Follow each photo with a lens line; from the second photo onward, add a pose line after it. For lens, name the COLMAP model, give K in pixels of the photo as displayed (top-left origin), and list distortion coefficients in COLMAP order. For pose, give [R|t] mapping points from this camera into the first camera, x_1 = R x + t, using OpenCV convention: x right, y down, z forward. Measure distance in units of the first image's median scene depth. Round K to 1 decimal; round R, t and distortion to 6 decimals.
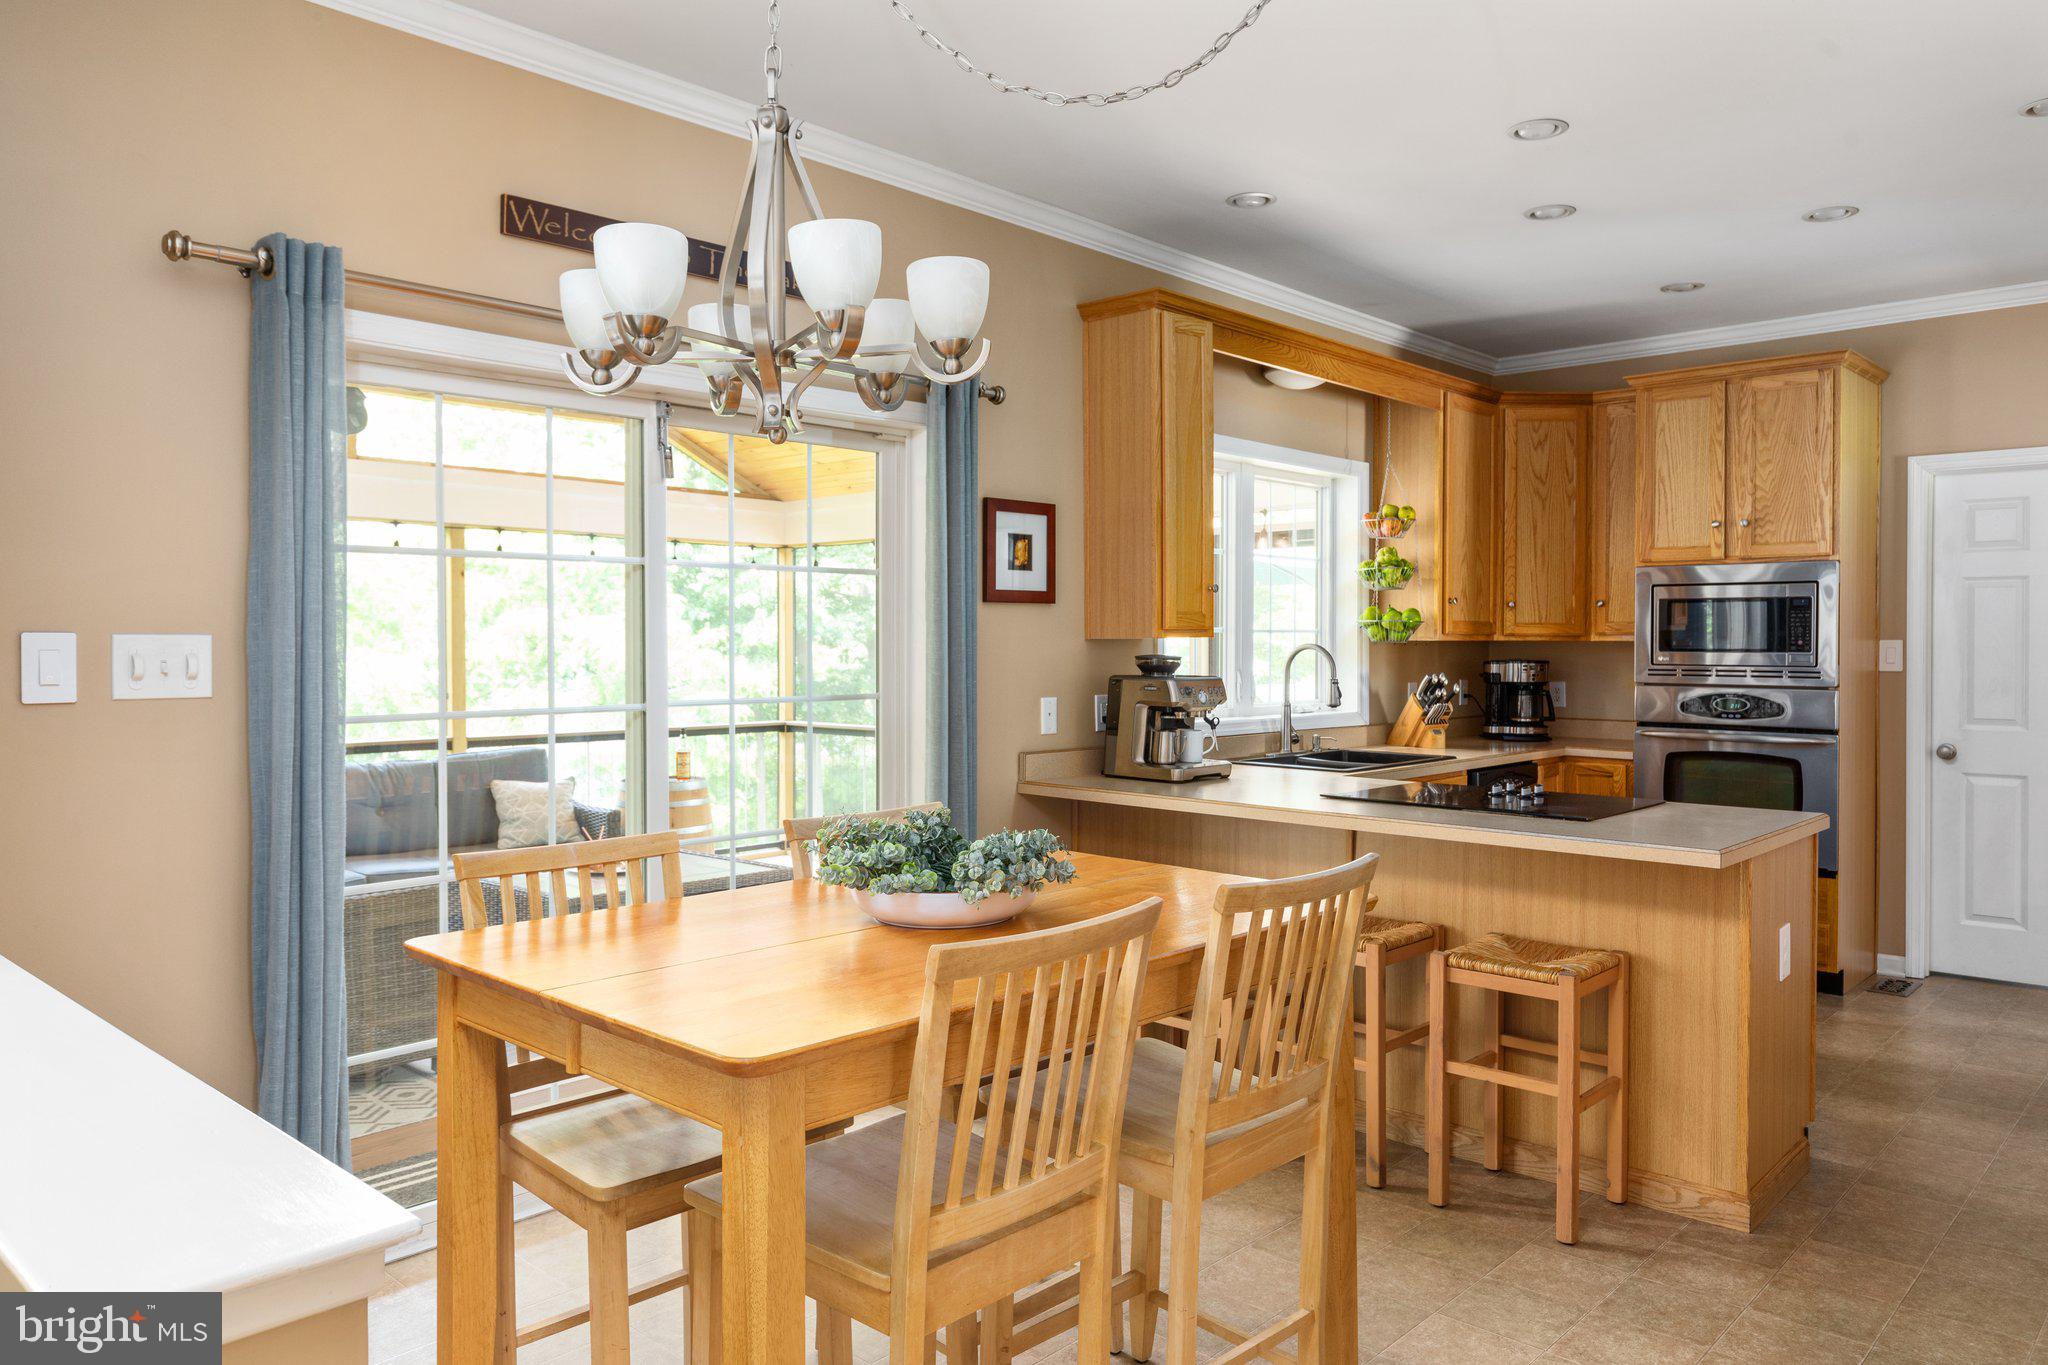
lens RADIAL K [[1409.6, 0, 1018.9], [0, 1409.6, 660.7], [0, 0, 1]] dist [0.000172, -0.003682]
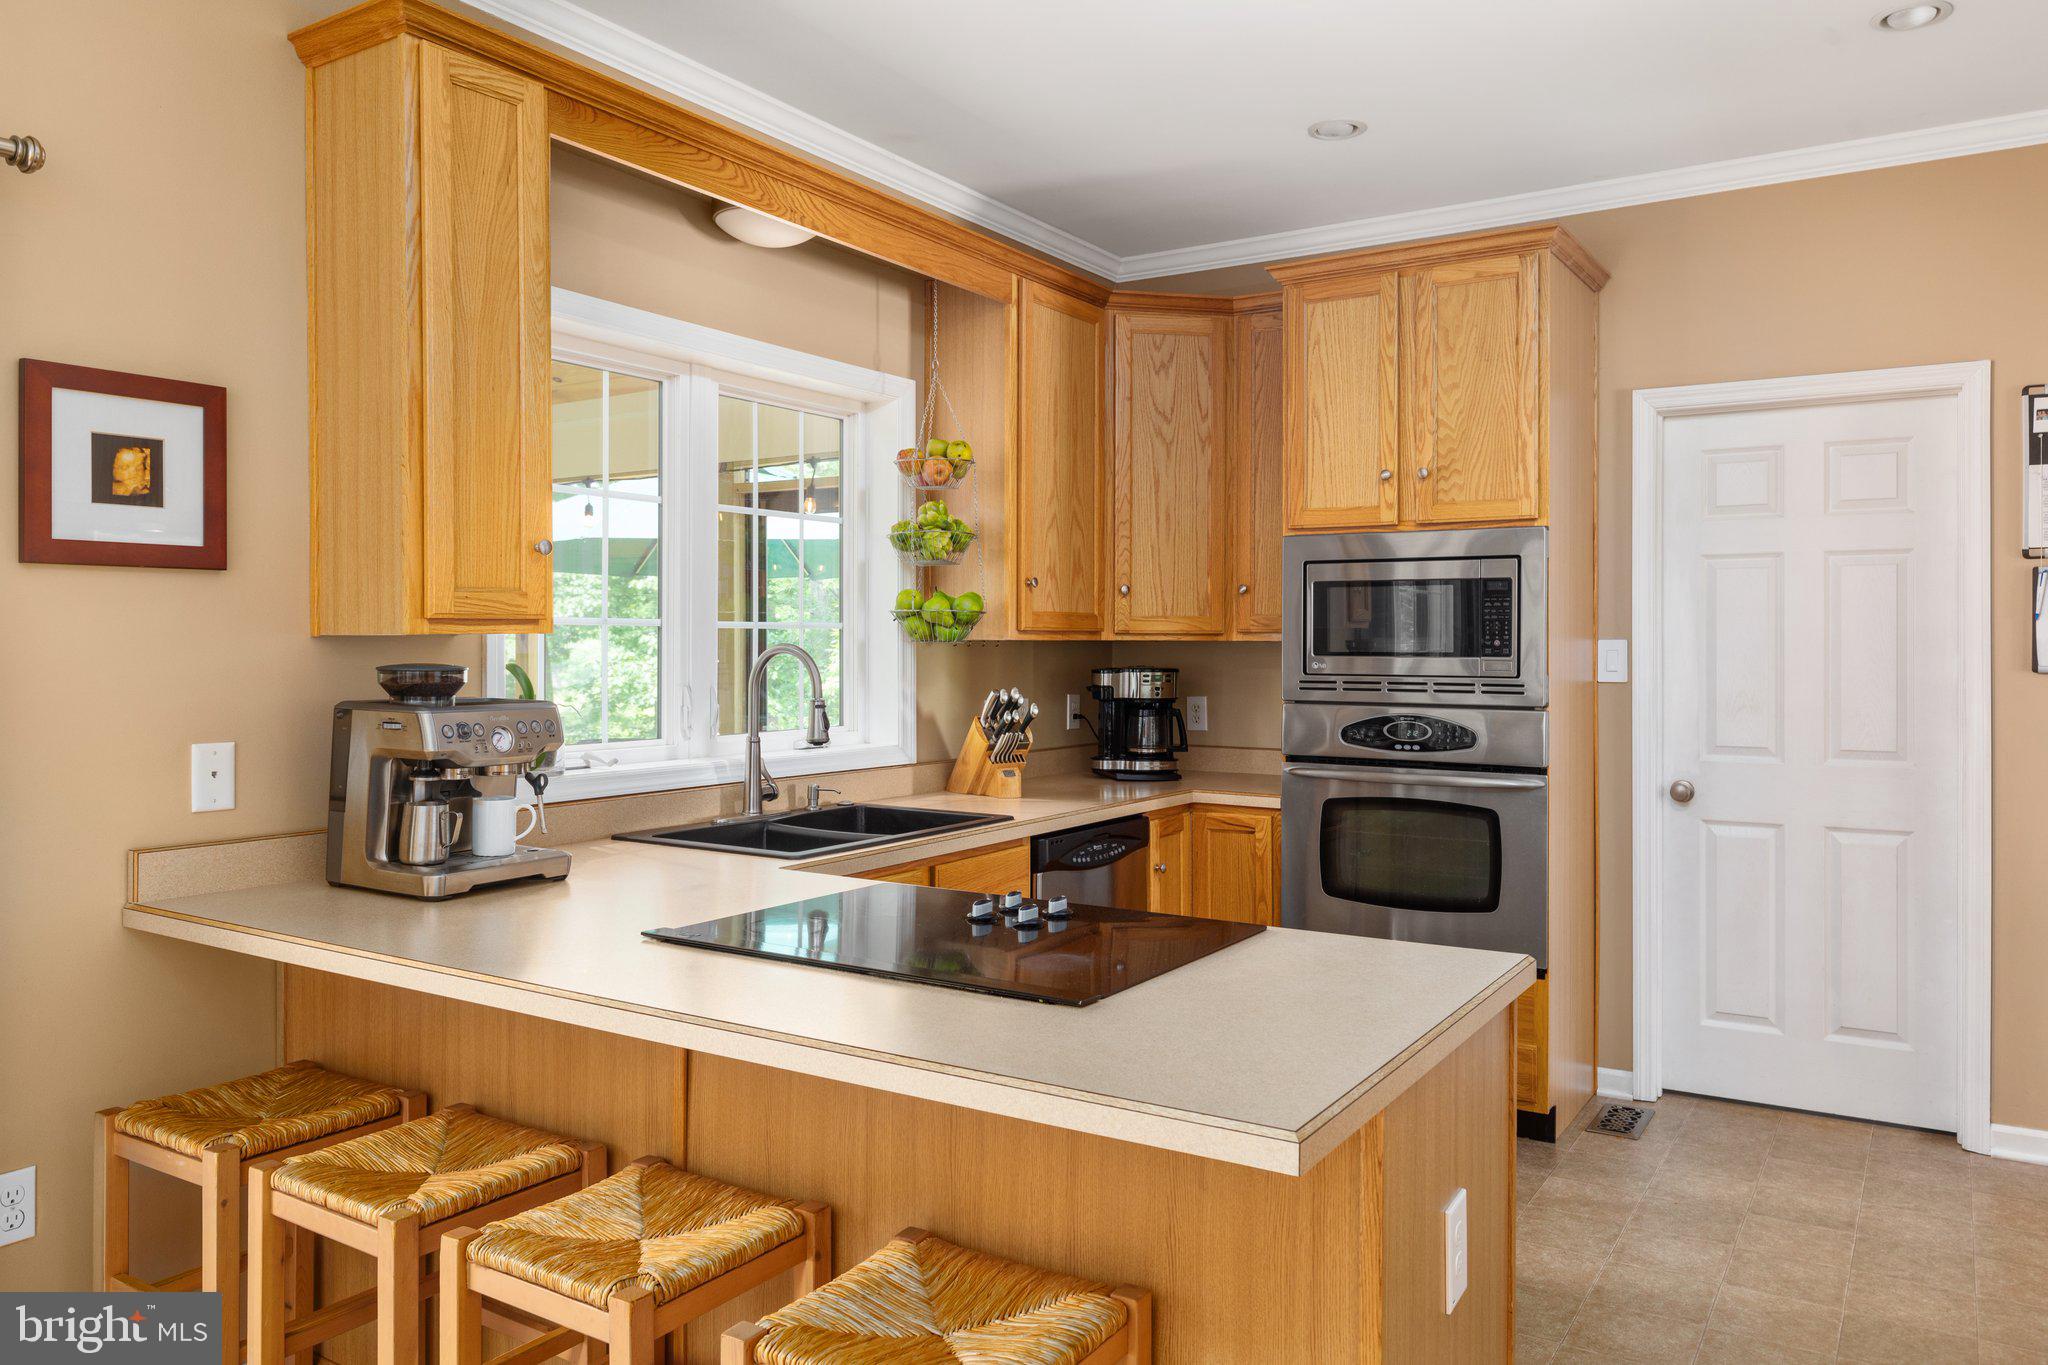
lens RADIAL K [[1470.2, 0, 1019.1], [0, 1470.2, 651.9], [0, 0, 1]] dist [-0.002225, 0.000343]
pose [[0.983211, -0.000779, 0.182469, 0.179379], [0.002125, 0.999972, -0.007182, -0.003504], [-0.182458, 0.007449, 0.983185, 0.310834]]
